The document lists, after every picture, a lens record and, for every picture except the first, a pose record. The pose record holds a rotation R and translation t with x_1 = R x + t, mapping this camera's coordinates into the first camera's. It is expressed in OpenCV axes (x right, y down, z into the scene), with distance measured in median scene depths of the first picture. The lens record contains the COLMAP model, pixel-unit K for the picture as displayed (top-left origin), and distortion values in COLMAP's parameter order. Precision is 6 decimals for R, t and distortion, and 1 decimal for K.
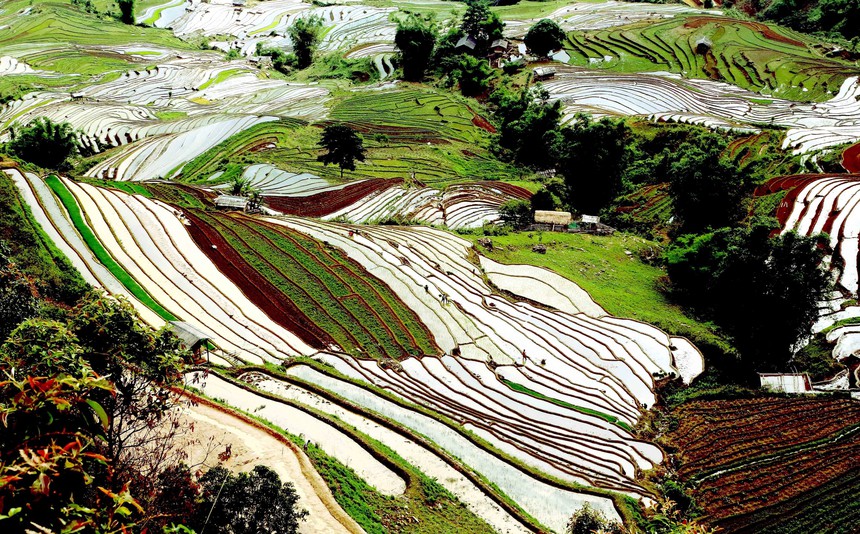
lens RADIAL K [[2338.7, 0, 429.4], [0, 2338.7, 267.0], [0, 0, 1]] dist [0.072479, 0.000000]
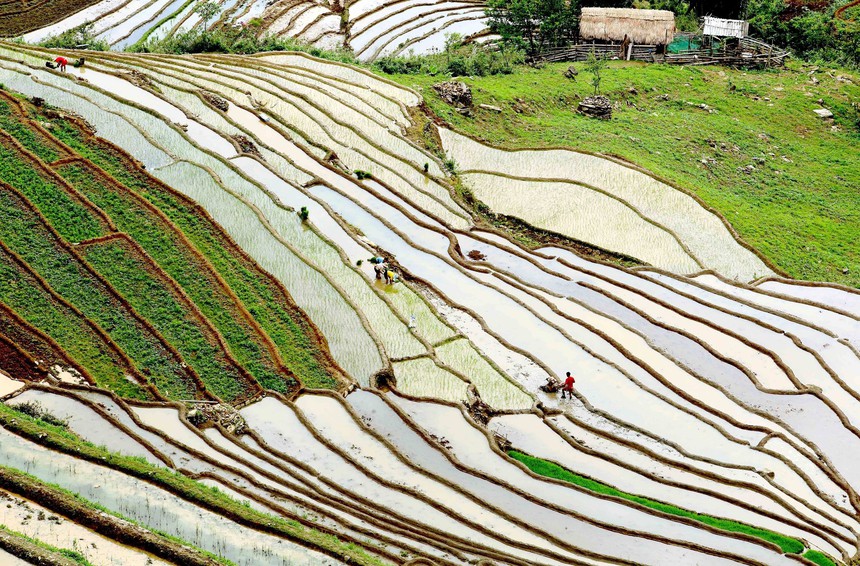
lens RADIAL K [[5430.1, 0, 430.3], [0, 5430.1, 282.8], [0, 0, 1]] dist [-0.053207, 0.000000]
pose [[0.999052, -0.020068, 0.038641, -0.015168], [0.018986, 0.999422, 0.028187, -0.004626], [-0.039184, -0.027427, 0.998856, 0.109033]]
